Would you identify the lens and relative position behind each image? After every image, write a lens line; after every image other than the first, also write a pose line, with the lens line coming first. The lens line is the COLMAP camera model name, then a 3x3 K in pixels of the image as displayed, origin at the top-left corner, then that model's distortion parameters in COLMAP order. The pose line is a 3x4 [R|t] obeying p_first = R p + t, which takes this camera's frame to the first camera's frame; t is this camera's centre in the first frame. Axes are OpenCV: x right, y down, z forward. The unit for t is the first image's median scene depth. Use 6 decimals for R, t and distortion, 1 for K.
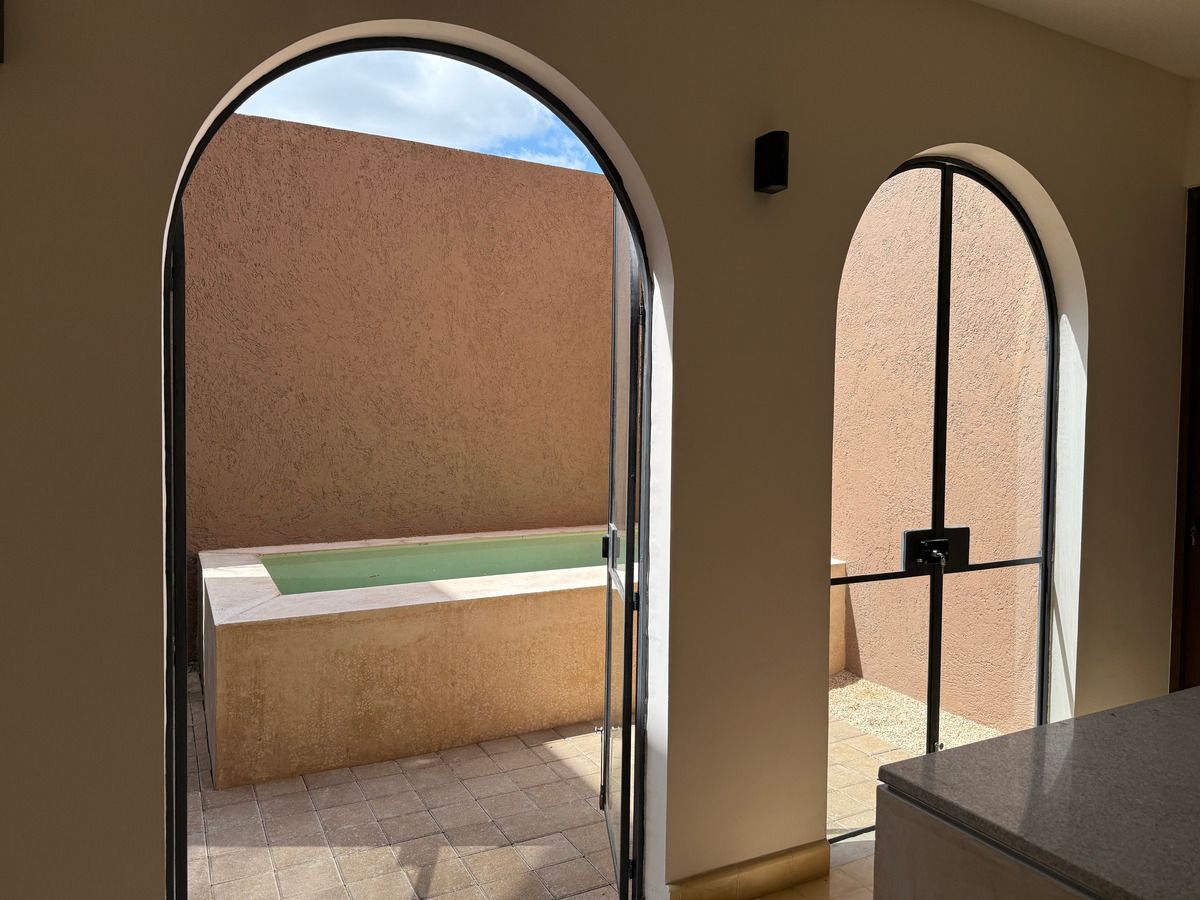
lens RADIAL K [[831.7, 0, 600.0], [0, 831.7, 450.0], [0, 0, 1]] dist [0.103820, 0.000658]
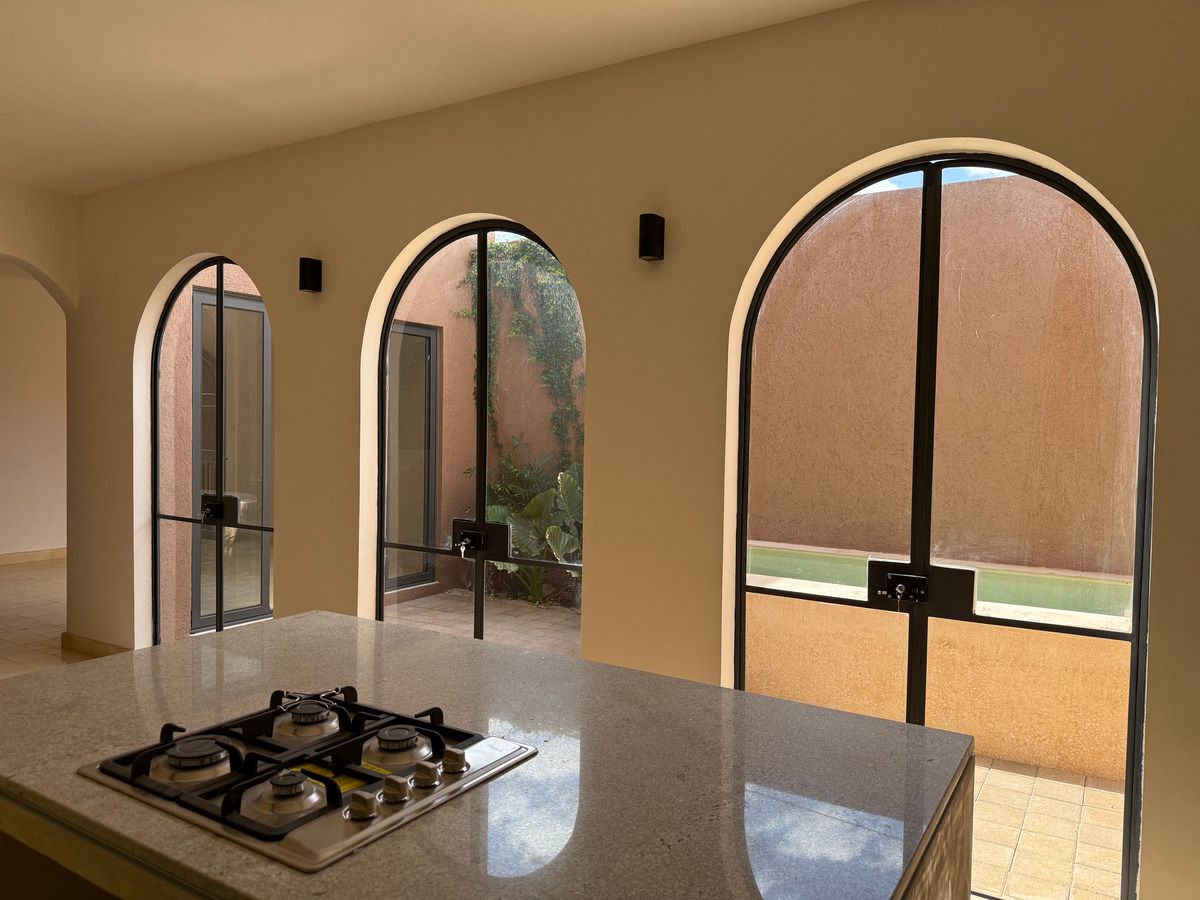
lens RADIAL K [[845.2, 0, 593.5], [0, 845.2, 456.3], [0, 0, 1]] dist [0.005376, 0.001585]
pose [[0.468096, 0.025424, -0.883312, 0.581972], [-0.052195, 0.998636, 0.001084, -0.002436], [0.882135, 0.045597, 0.468785, 0.153507]]
